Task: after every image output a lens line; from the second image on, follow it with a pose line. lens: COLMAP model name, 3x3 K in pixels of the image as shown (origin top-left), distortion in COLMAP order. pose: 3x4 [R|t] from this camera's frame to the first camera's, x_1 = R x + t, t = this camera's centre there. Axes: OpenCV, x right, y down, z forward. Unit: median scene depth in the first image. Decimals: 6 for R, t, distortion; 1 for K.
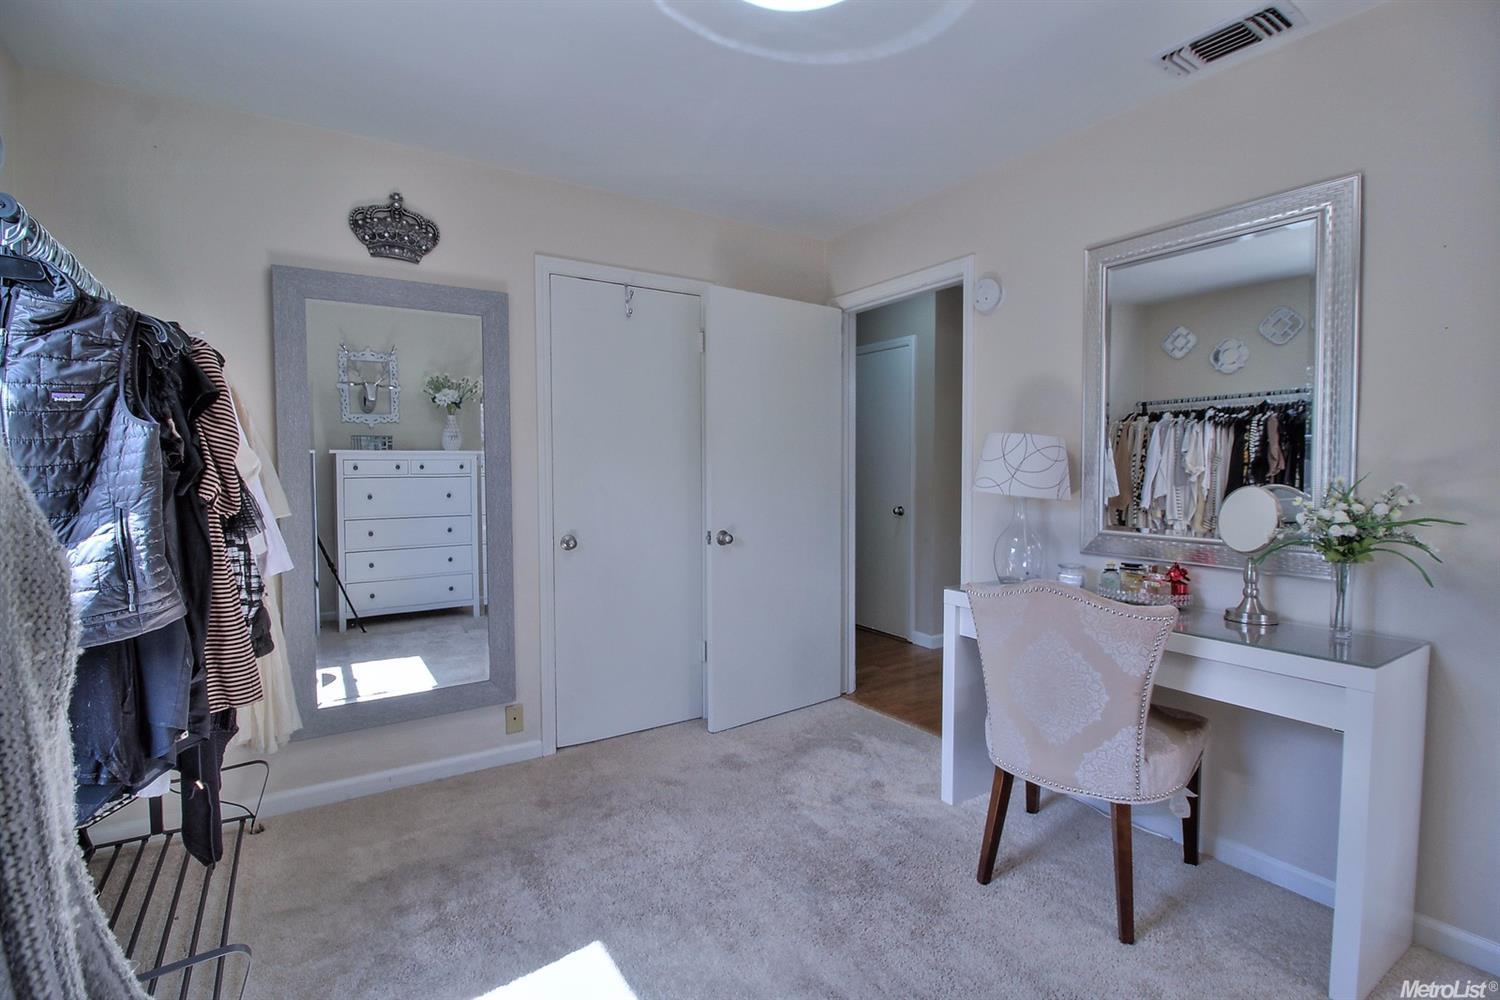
lens RADIAL K [[687.0, 0, 747.1], [0, 687.0, 489.4], [0, 0, 1]] dist [0.022037, -0.016025]
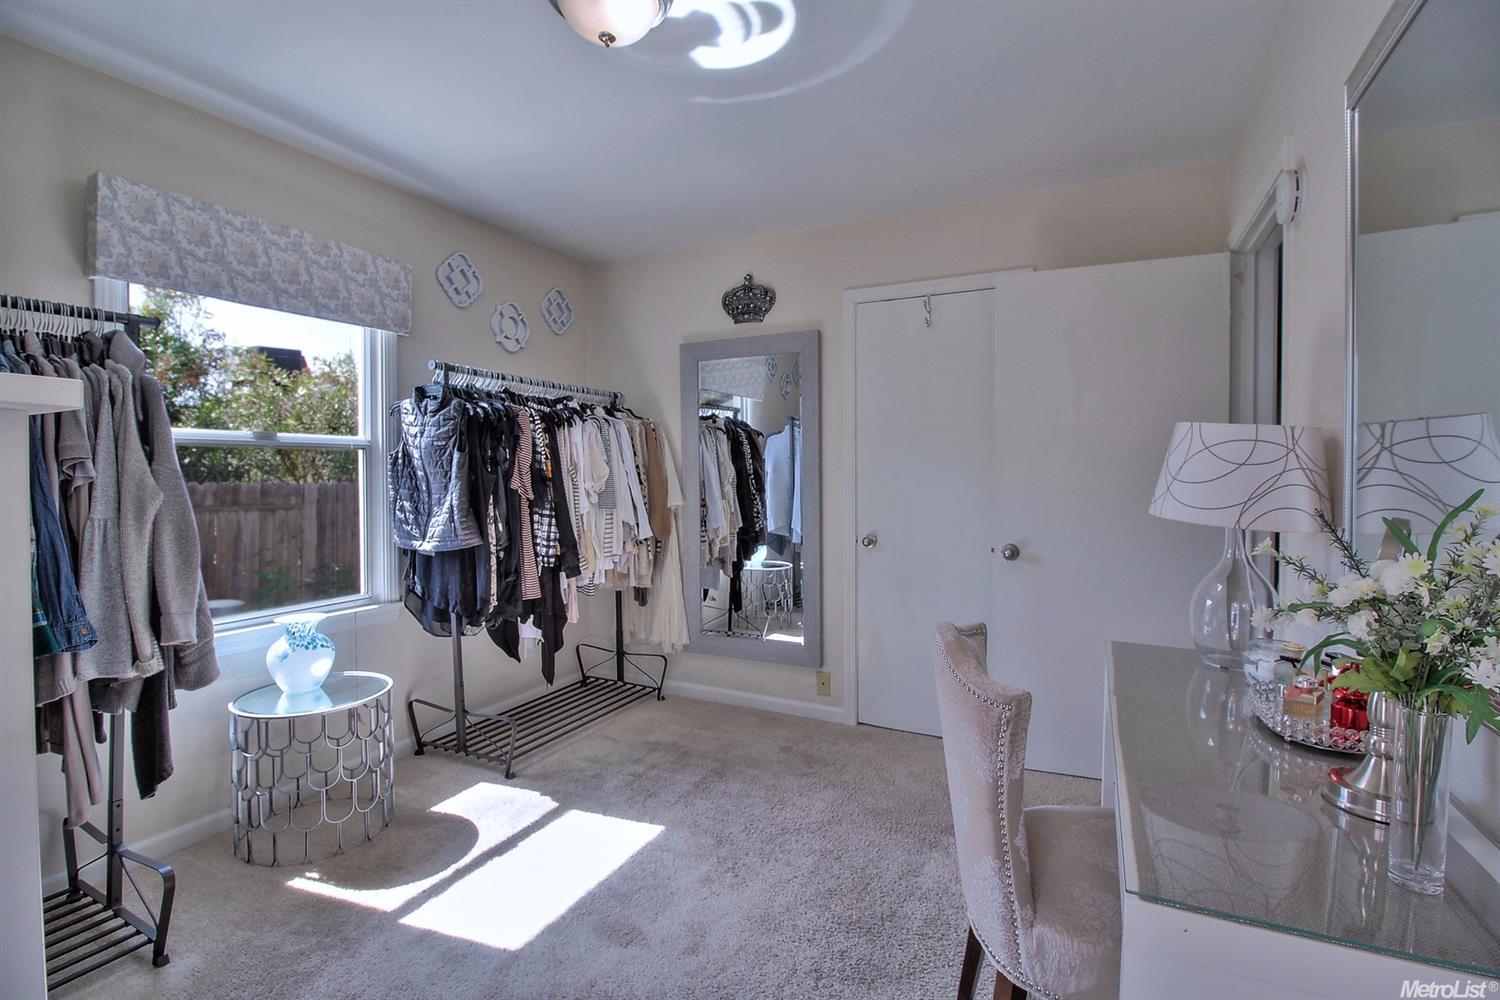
lens RADIAL K [[687.0, 0, 747.1], [0, 687.0, 489.4], [0, 0, 1]] dist [0.022037, -0.016025]
pose [[0.530506, 0.021436, -0.847410, 0.673128], [-0.028905, 0.999556, 0.007190, -0.009806], [0.847188, 0.020680, 0.530890, 0.281298]]
